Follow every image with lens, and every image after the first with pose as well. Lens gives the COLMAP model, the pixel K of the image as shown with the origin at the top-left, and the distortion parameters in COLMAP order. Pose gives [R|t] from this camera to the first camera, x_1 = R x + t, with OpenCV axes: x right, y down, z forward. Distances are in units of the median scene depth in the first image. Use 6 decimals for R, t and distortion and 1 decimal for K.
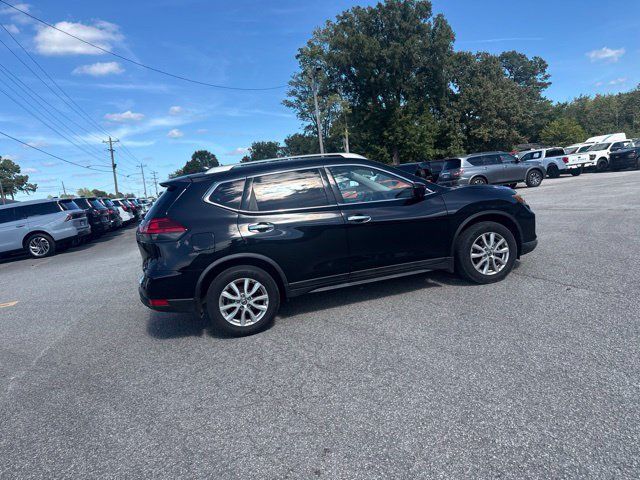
lens RADIAL K [[448.4, 0, 326.4], [0, 448.4, 245.5], [0, 0, 1]] dist [0.043135, -0.053705]
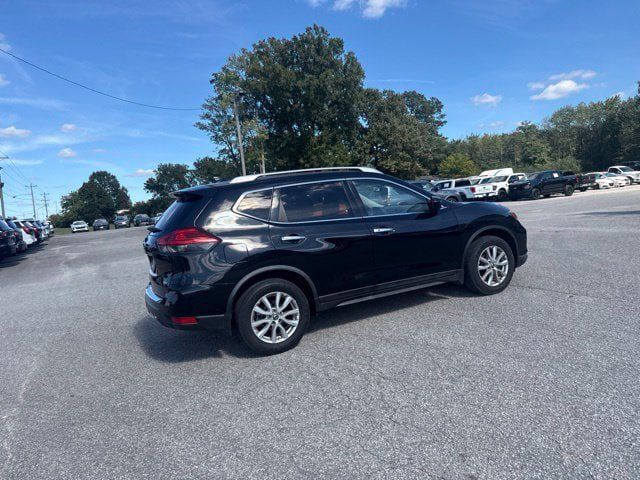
lens RADIAL K [[448.4, 0, 326.2], [0, 448.4, 243.0], [0, 0, 1]] dist [0.043135, -0.053705]
pose [[0.979763, 0.001876, 0.200152, -0.037897], [0.010807, 0.998002, -0.062257, 0.004206], [-0.199869, 0.063160, 0.977785, 0.006040]]
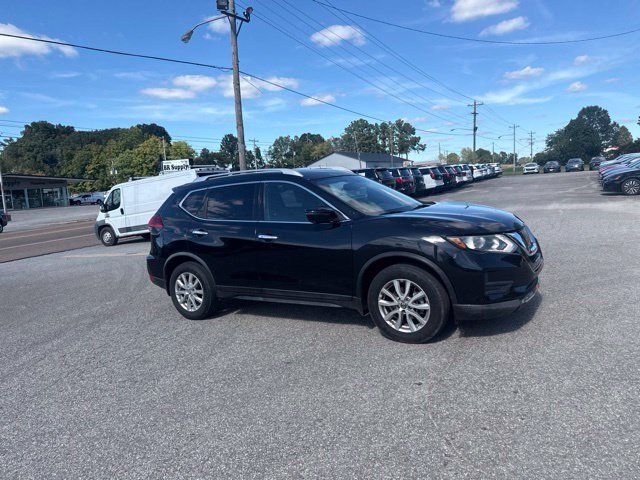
lens RADIAL K [[447.0, 0, 322.4], [0, 447.0, 245.4], [0, 0, 1]] dist [0.041324, -0.051440]
pose [[0.690251, 0.166179, -0.704229, 0.127932], [-0.103440, 0.985936, 0.131267, -0.027742], [0.716138, -0.017762, 0.697732, 0.057844]]
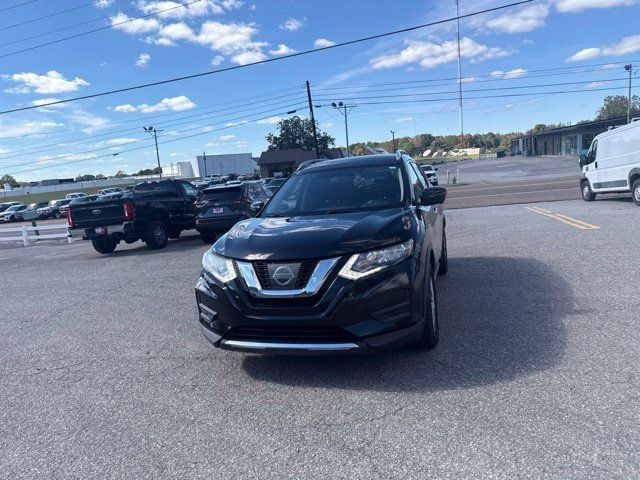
lens RADIAL K [[447.0, 0, 324.2], [0, 447.0, 240.6], [0, 0, 1]] dist [0.041324, -0.051440]
pose [[-0.504522, 0.286107, -0.814617, 0.148380], [0.033281, 0.949243, 0.312777, -0.055518], [0.862757, 0.130692, -0.488436, 0.243752]]
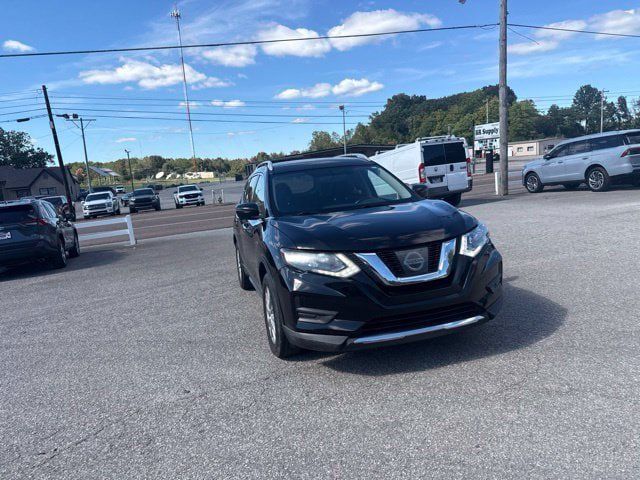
lens RADIAL K [[447.0, 0, 323.7], [0, 447.0, 243.0], [0, 0, 1]] dist [0.041324, -0.051440]
pose [[0.040242, 0.266578, -0.962973, 0.167639], [-0.050997, 0.963045, 0.264467, -0.047068], [0.997888, 0.038466, 0.052349, 0.166808]]
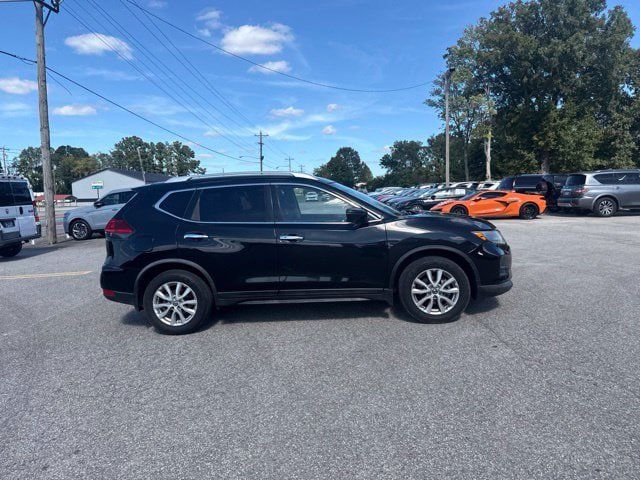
lens RADIAL K [[448.4, 0, 325.0], [0, 448.4, 244.0], [0, 0, 1]] dist [0.043135, -0.053705]
pose [[0.947034, 0.115959, -0.299467, 0.066516], [-0.115634, 0.993113, 0.018871, -0.011233], [0.299592, 0.016757, 0.953920, 0.009077]]
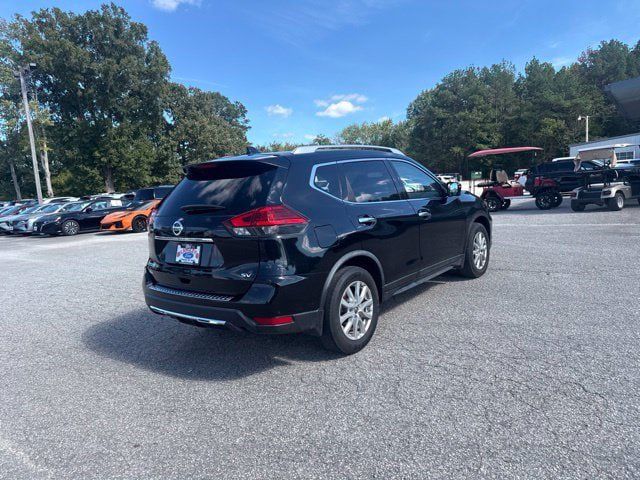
lens RADIAL K [[448.4, 0, 328.3], [0, 448.4, 244.8], [0, 0, 1]] dist [0.043135, -0.053705]
pose [[0.798453, -0.014241, 0.601889, -0.101608], [0.056768, 0.997047, -0.051715, 0.006520], [-0.599375, 0.075460, 0.796903, 0.051411]]
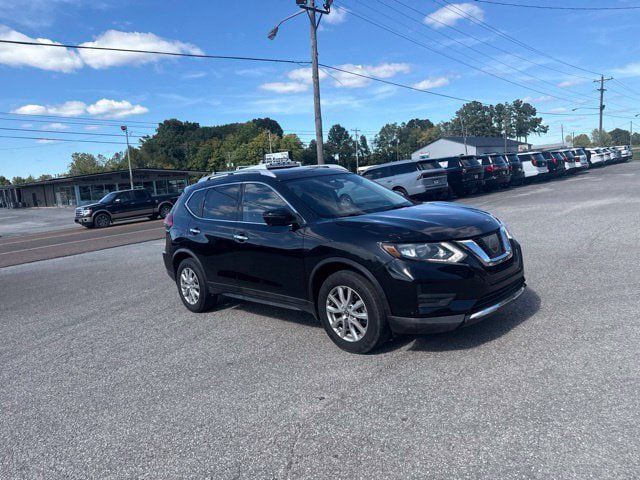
lens RADIAL K [[447.0, 0, 323.6], [0, 447.0, 244.1], [0, 0, 1]] dist [0.041324, -0.051440]
pose [[0.503040, 0.195039, -0.841968, 0.152479], [-0.085547, 0.980656, 0.176055, -0.035886], [0.860019, -0.016535, 0.509994, 0.094907]]
